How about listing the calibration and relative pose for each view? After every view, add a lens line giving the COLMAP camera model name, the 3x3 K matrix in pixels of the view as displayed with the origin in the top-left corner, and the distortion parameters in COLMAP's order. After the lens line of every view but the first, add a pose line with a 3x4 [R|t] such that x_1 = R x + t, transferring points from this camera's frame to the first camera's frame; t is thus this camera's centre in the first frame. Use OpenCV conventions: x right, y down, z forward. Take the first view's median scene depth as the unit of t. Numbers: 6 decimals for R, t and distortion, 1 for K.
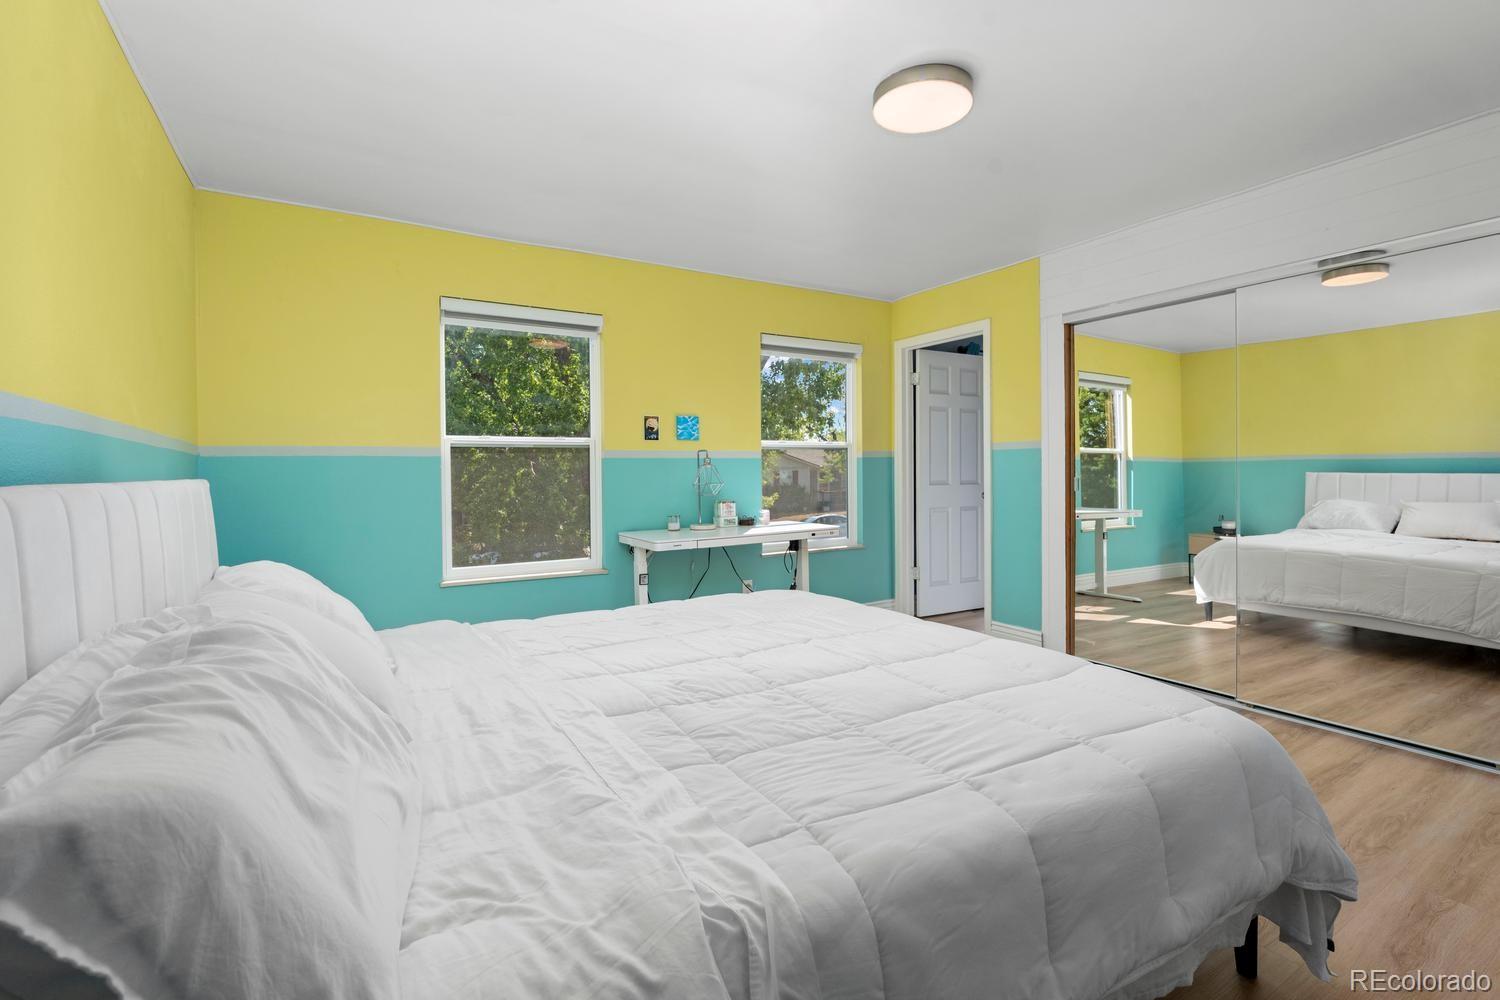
lens RADIAL K [[706.1, 0, 798.7], [0, 706.1, 497.3], [0, 0, 1]] dist [0.046463, 0.000101]
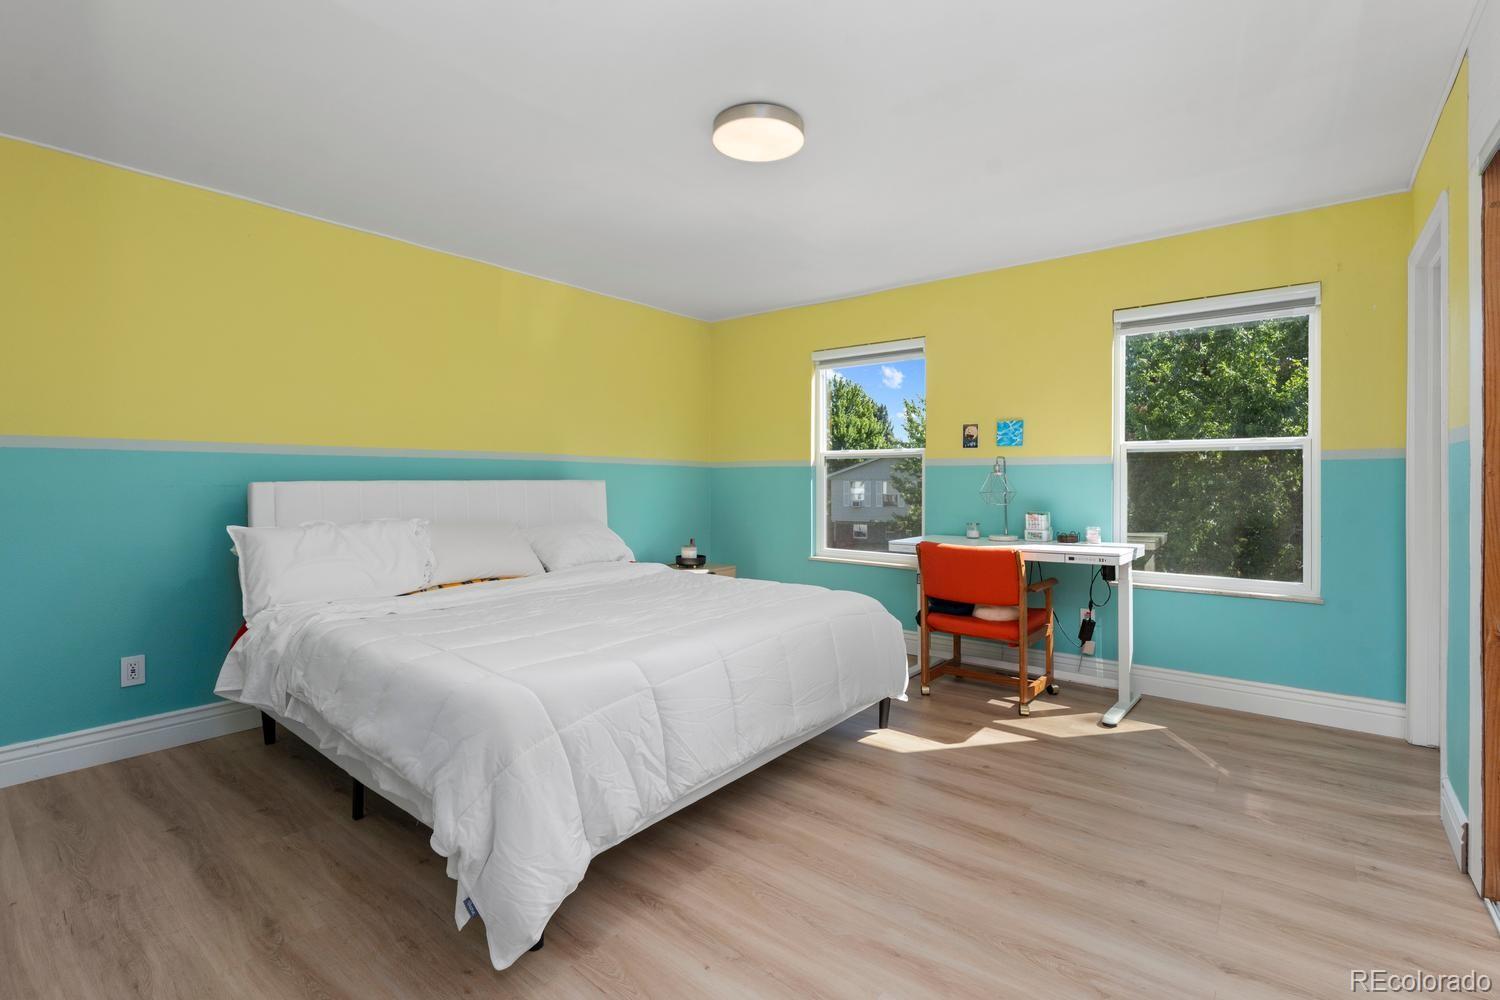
lens RADIAL K [[673.4, 0, 751.6], [0, 673.4, 479.6], [0, 0, 1]] dist [-0.008659, 0.001717]
pose [[0.305501, 0.011174, -0.952126, 0.580074], [-0.036633, 0.999329, -0.000026, -0.022019], [0.951487, 0.034887, 0.305706, 0.383417]]
